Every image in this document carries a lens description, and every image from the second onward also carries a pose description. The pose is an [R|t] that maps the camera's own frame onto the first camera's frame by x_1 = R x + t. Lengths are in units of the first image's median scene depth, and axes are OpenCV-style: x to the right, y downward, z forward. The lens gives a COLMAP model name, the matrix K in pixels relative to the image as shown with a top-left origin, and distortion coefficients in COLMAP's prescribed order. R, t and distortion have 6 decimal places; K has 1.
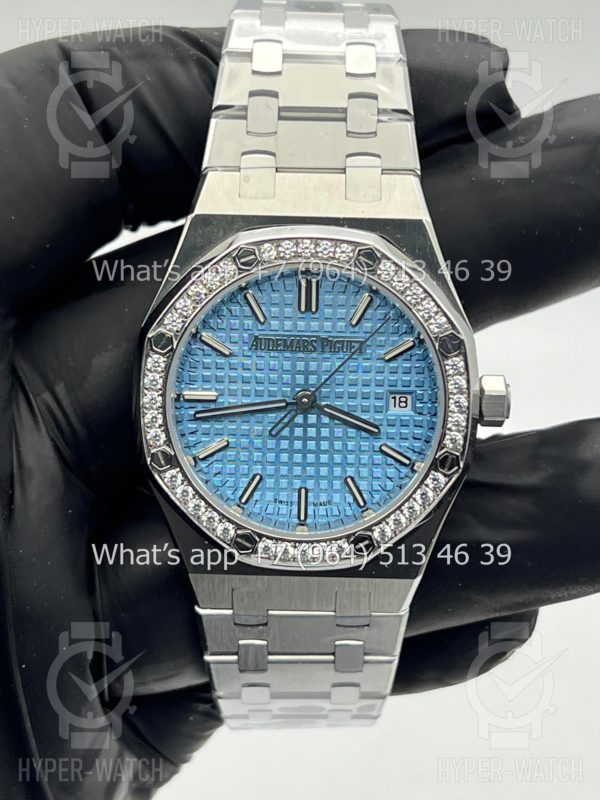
lens RADIAL K [[1934.8, 0, 294.6], [0, 1934.8, 391.3], [0, 0, 1]] dist [0.145701, 0.000000]
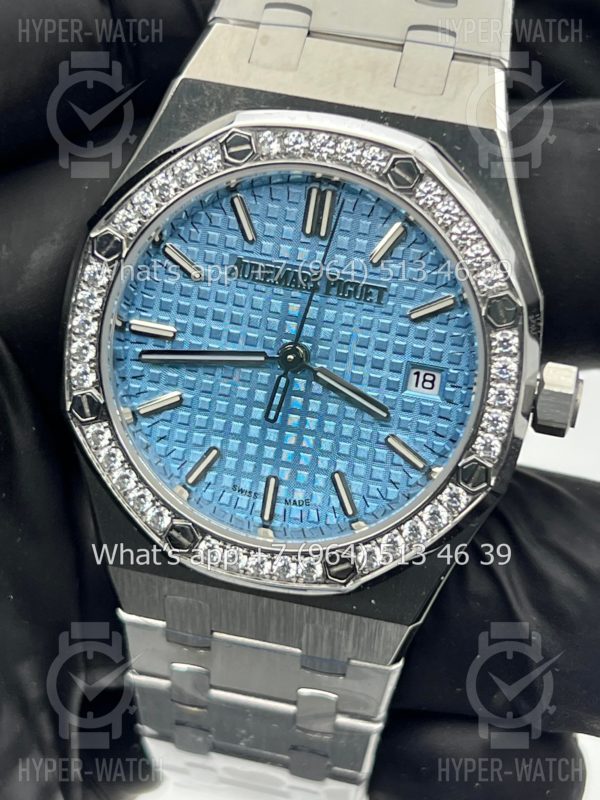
lens RADIAL K [[1934.8, 0, 296.1], [0, 1934.8, 406.3], [0, 0, 1]] dist [0.145701, 0.000000]
pose [[0.979964, 0.159414, -0.119408, 0.095220], [-0.155200, 0.986909, 0.043850, -0.009133], [0.124835, -0.024440, 0.991876, 0.286367]]
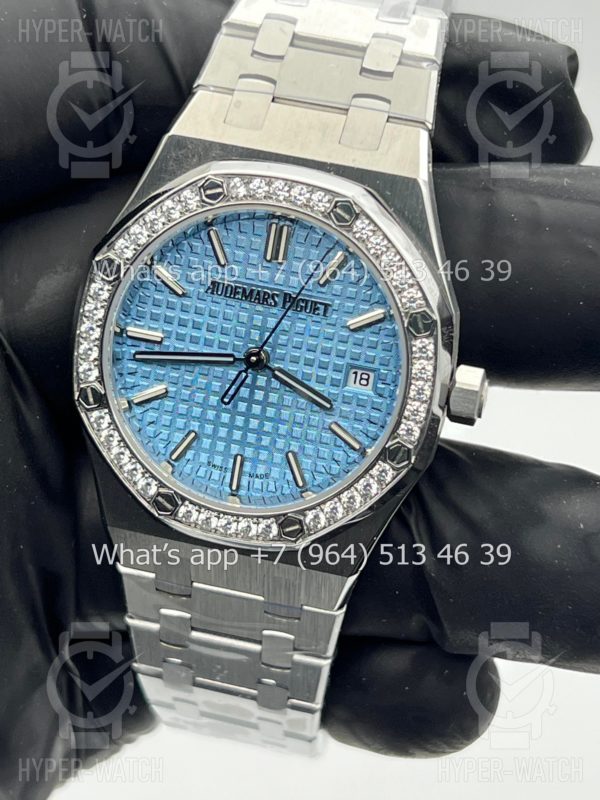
lens RADIAL K [[1934.8, 0, 304.5], [0, 1934.8, 401.9], [0, 0, 1]] dist [0.145701, 0.000000]
pose [[0.974114, 0.170438, -0.148505, 0.163547], [-0.167084, 0.985326, 0.034868, -0.010690], [0.152268, -0.009153, 0.988297, 0.117902]]
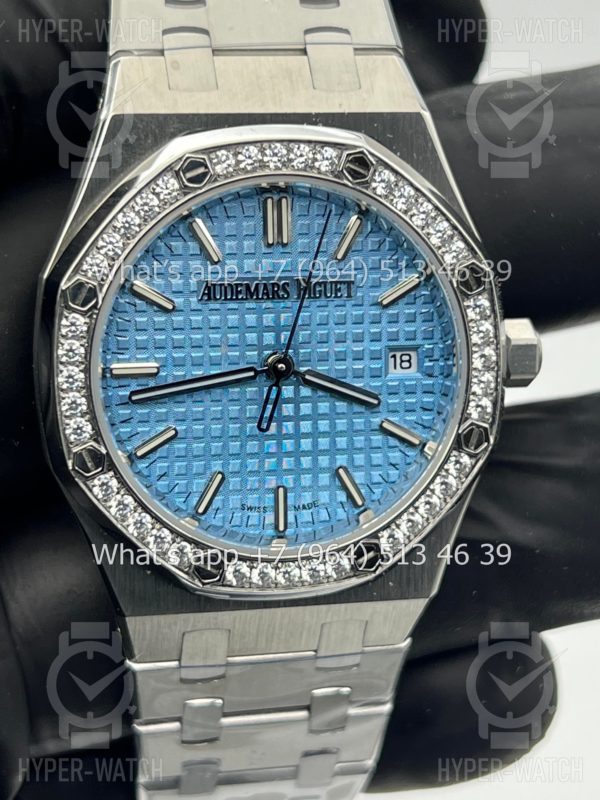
lens RADIAL K [[1934.8, 0, 295.0], [0, 1934.8, 408.5], [0, 0, 1]] dist [0.145701, 0.000000]
pose [[0.975550, -0.063413, 0.210429, -0.142789], [0.062527, 0.997984, 0.010867, 0.012883], [-0.210694, 0.002556, 0.977549, 0.286058]]
